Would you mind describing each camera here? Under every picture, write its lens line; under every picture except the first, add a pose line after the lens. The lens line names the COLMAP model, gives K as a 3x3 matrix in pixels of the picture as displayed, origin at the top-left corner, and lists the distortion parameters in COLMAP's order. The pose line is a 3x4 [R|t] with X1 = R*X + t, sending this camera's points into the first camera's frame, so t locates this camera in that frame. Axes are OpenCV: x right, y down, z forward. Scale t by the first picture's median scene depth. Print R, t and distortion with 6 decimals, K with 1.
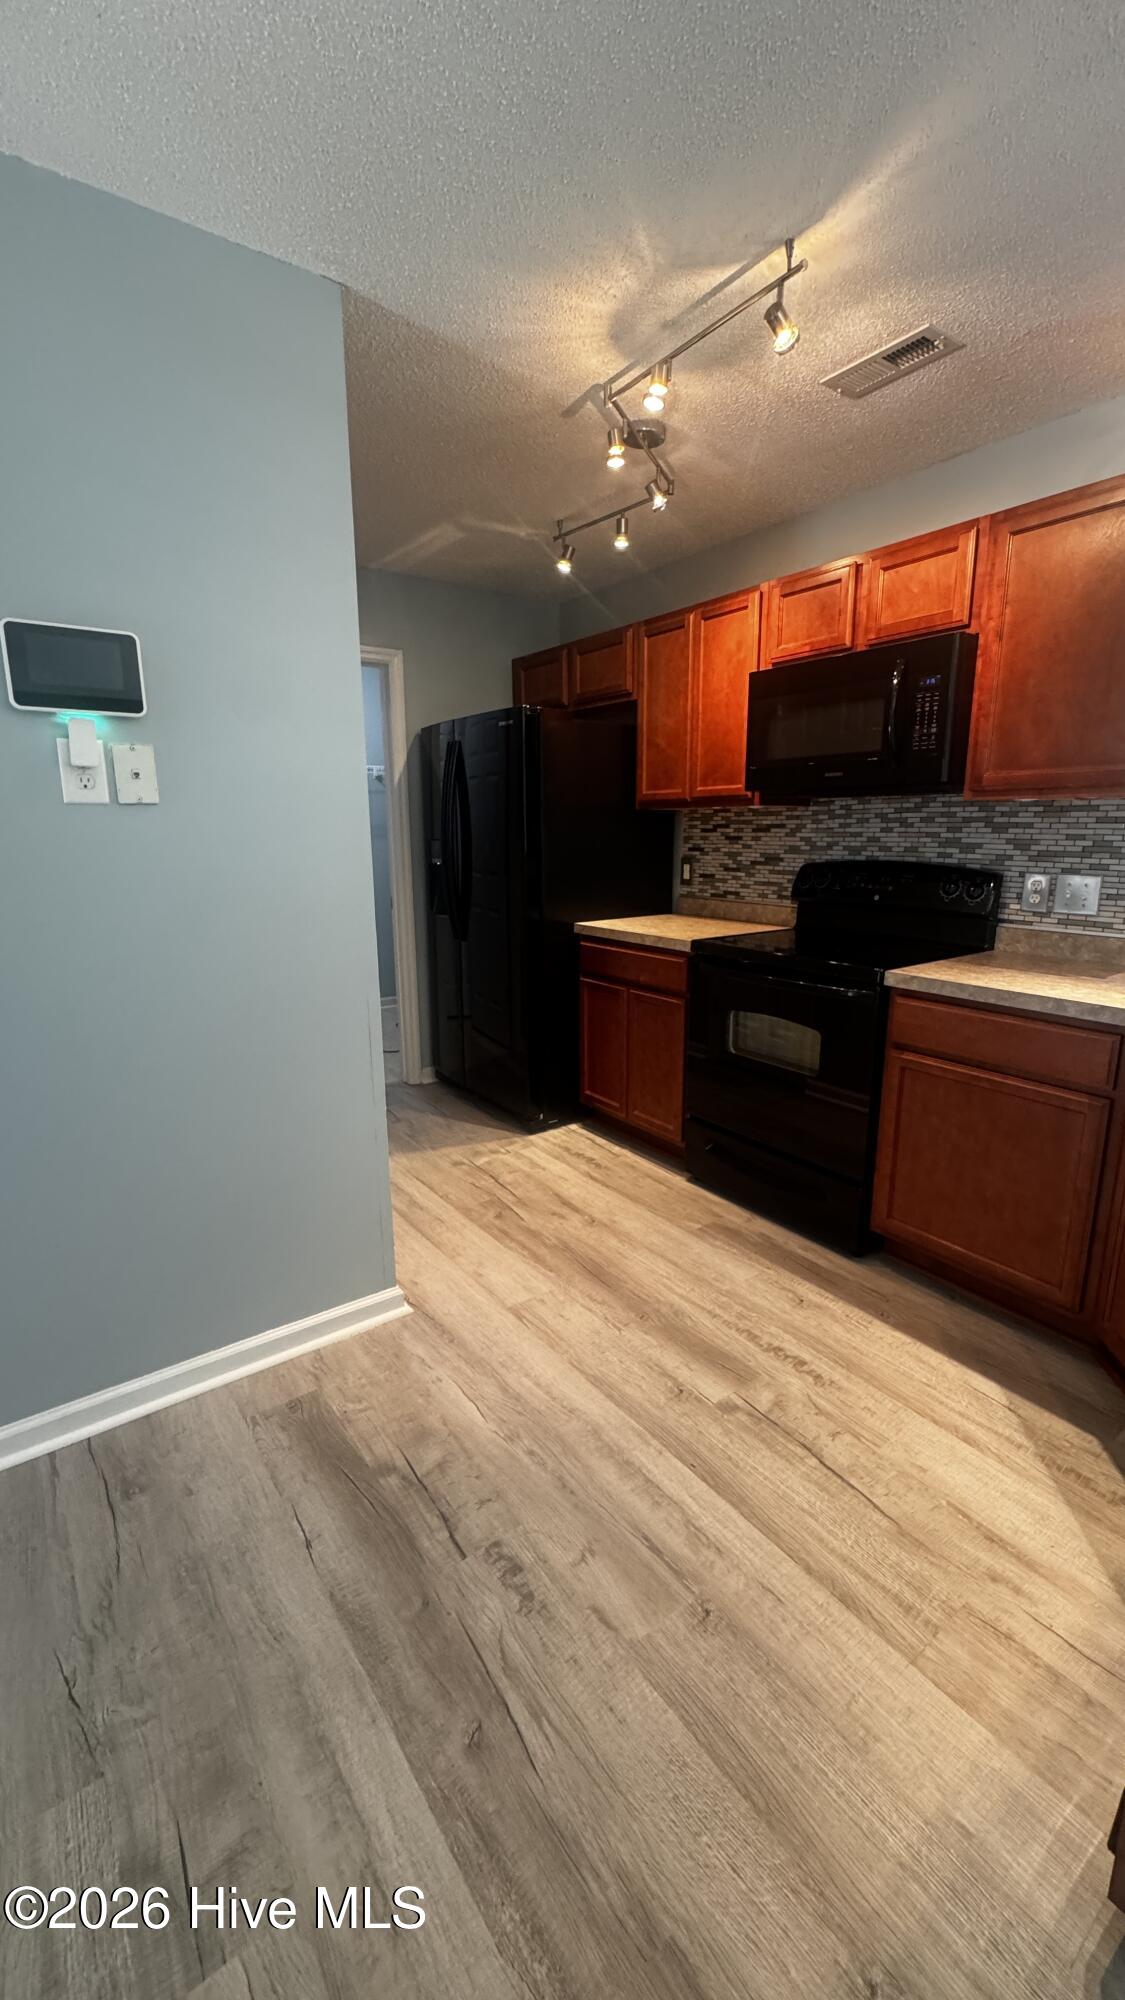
lens RADIAL K [[800.3, 0, 561.7], [0, 800.3, 998.3], [0, 0, 1]] dist [-0.002853, -0.000010]
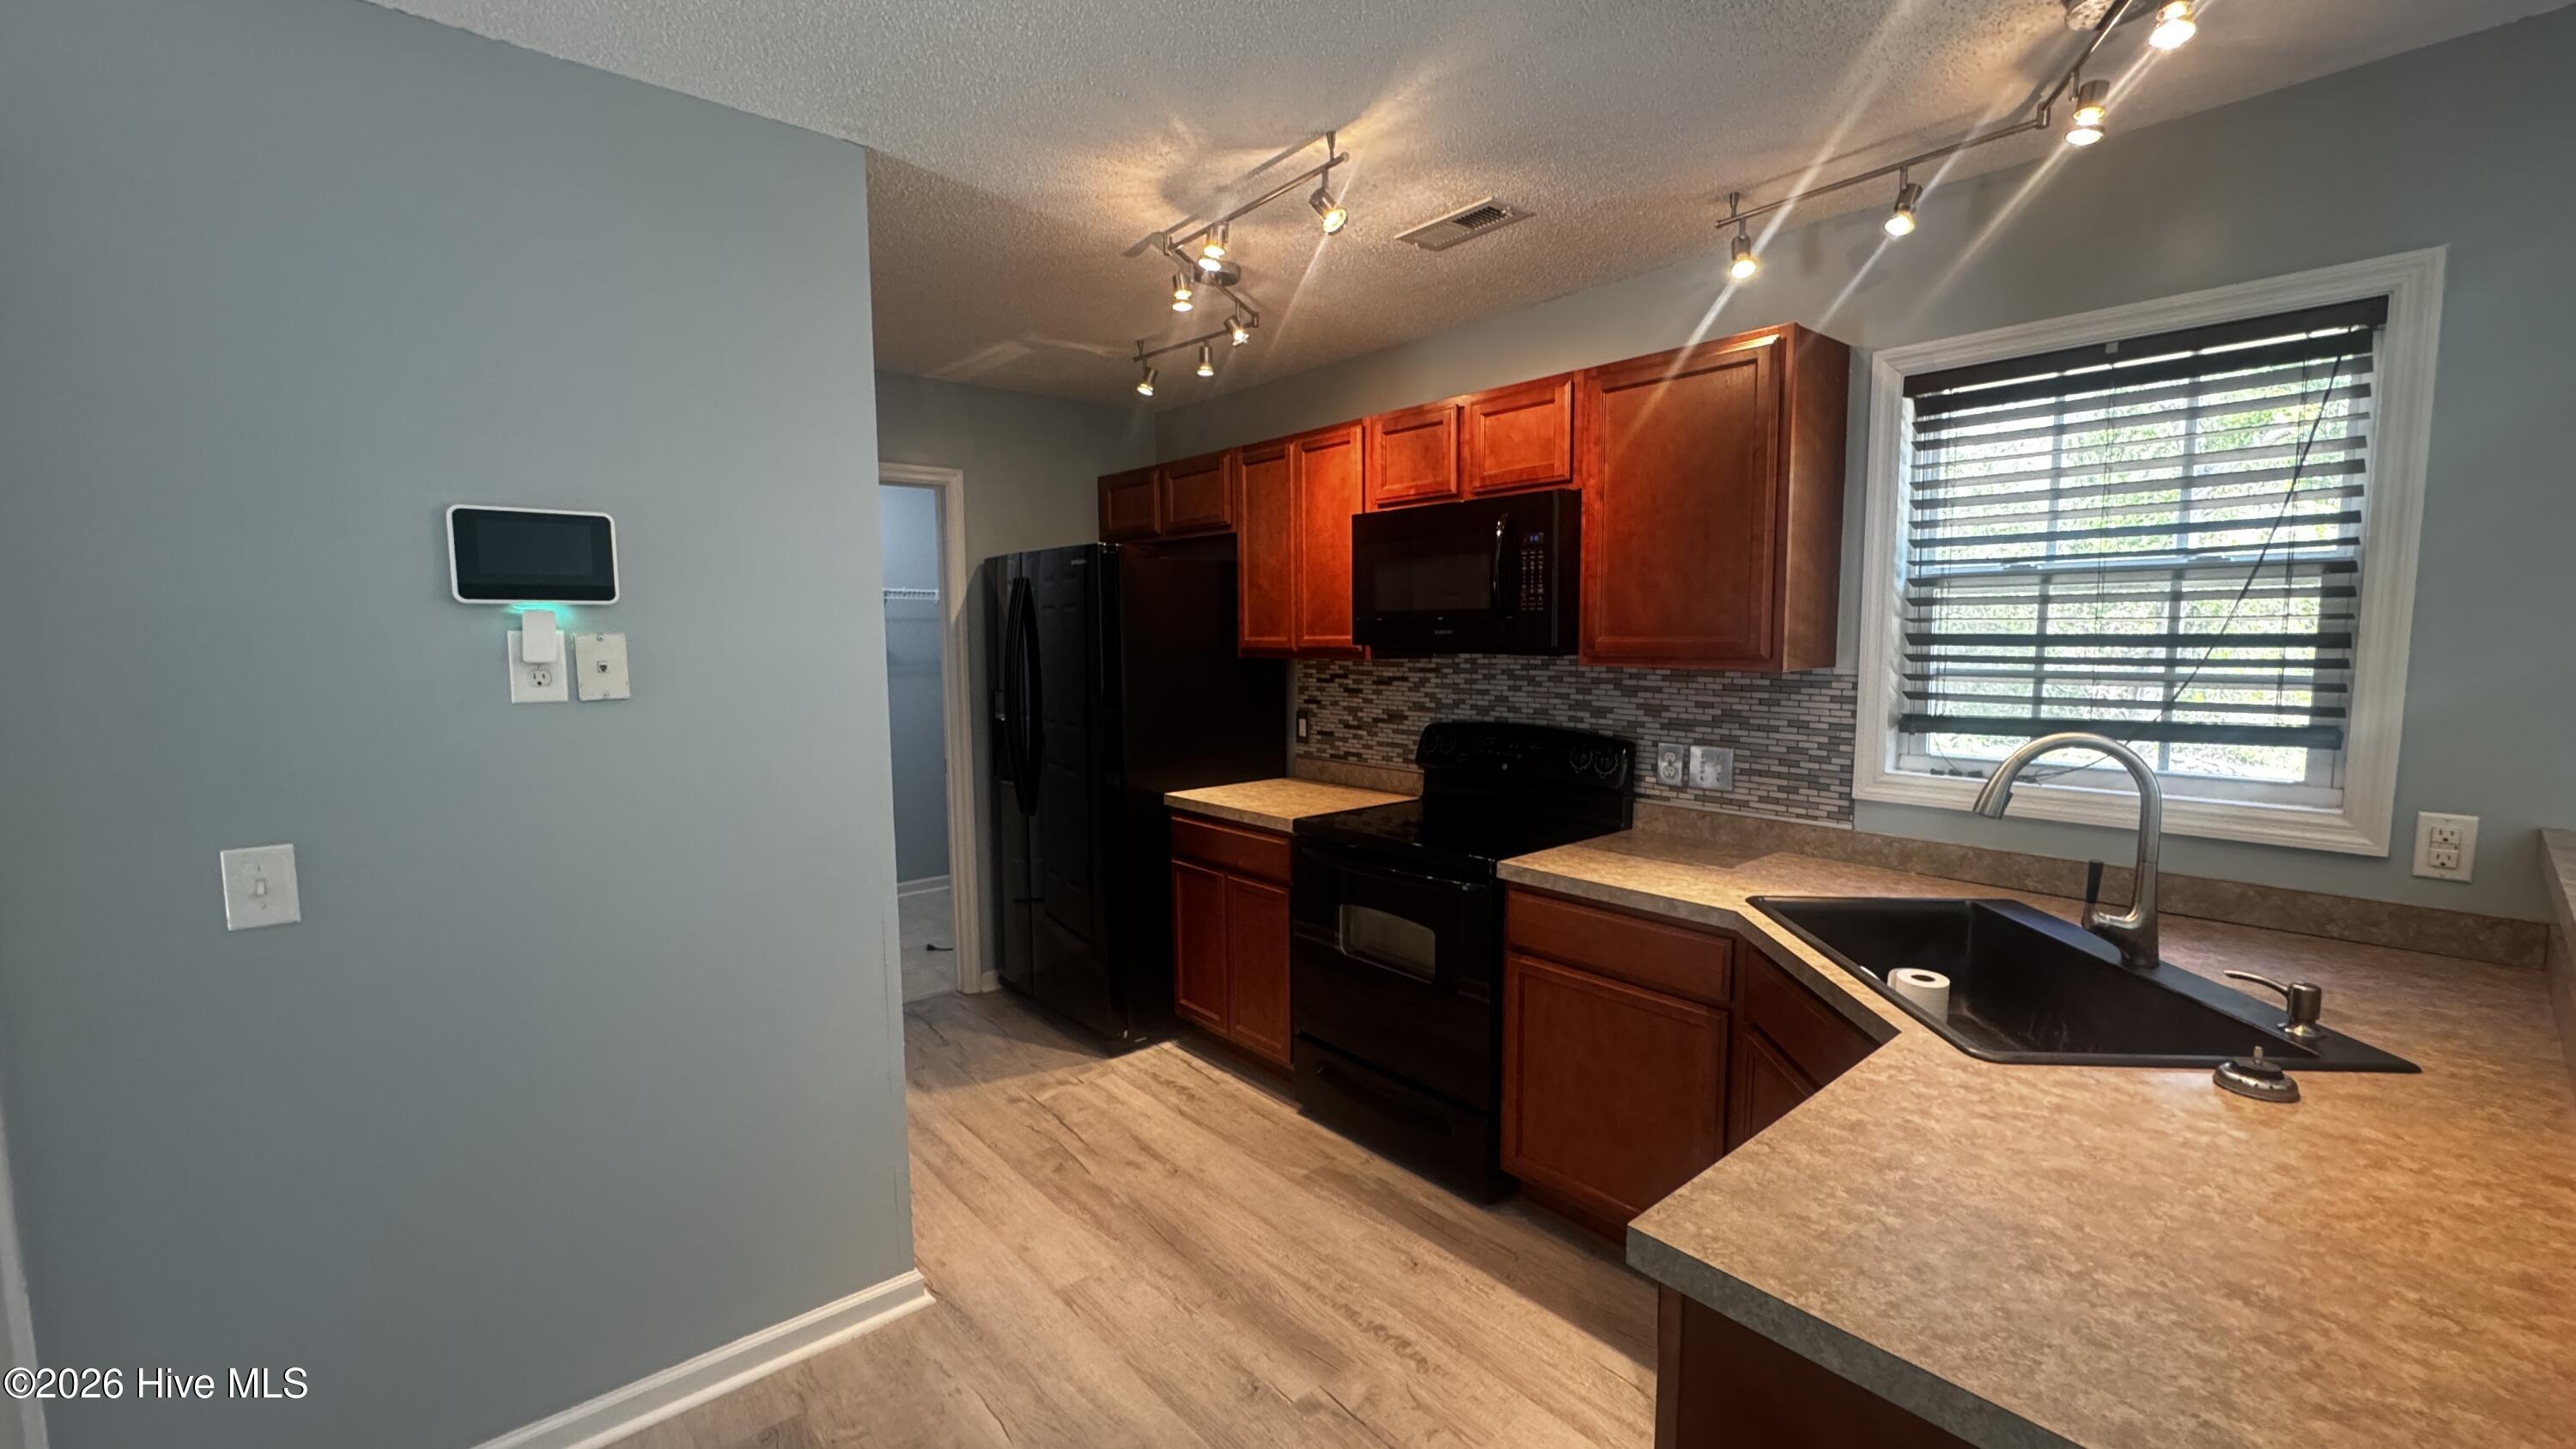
lens RADIAL K [[1030.9, 0, 1285.4], [0, 1030.9, 726.9], [0, 0, 1]] dist [-0.002853, -0.000010]
pose [[0.996808, -0.008200, 0.079409, 0.074318], [0.017665, 0.992708, -0.119240, -0.043371], [-0.077852, 0.120262, 0.989685, -0.099580]]
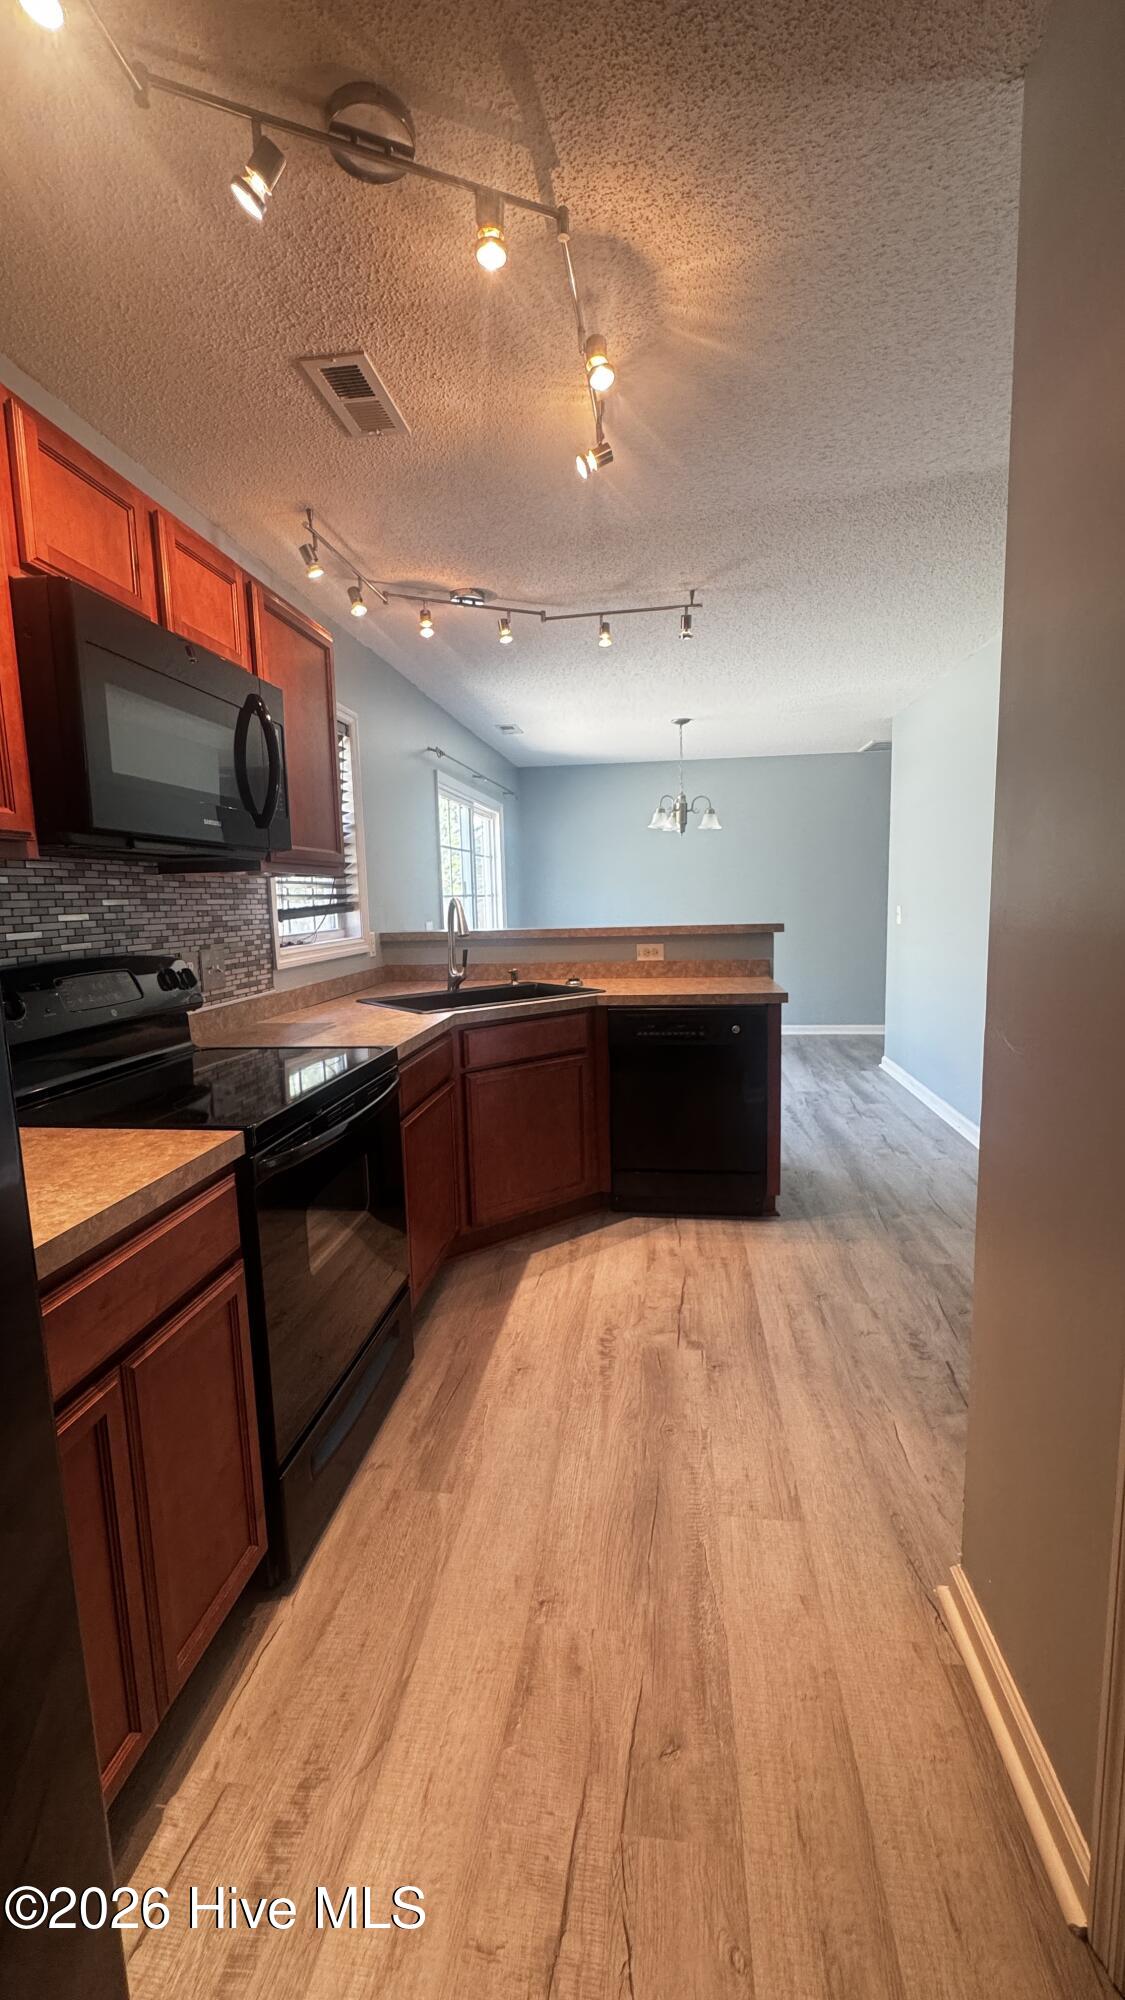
lens RADIAL K [[800.3, 0, 561.7], [0, 800.3, 998.3], [0, 0, 1]] dist [-0.002853, -0.000010]
pose [[-0.719909, -0.064647, 0.691051, -0.336523], [0.176609, 0.945818, 0.272465, -0.270508], [-0.671223, 0.318196, -0.669486, 1.290171]]
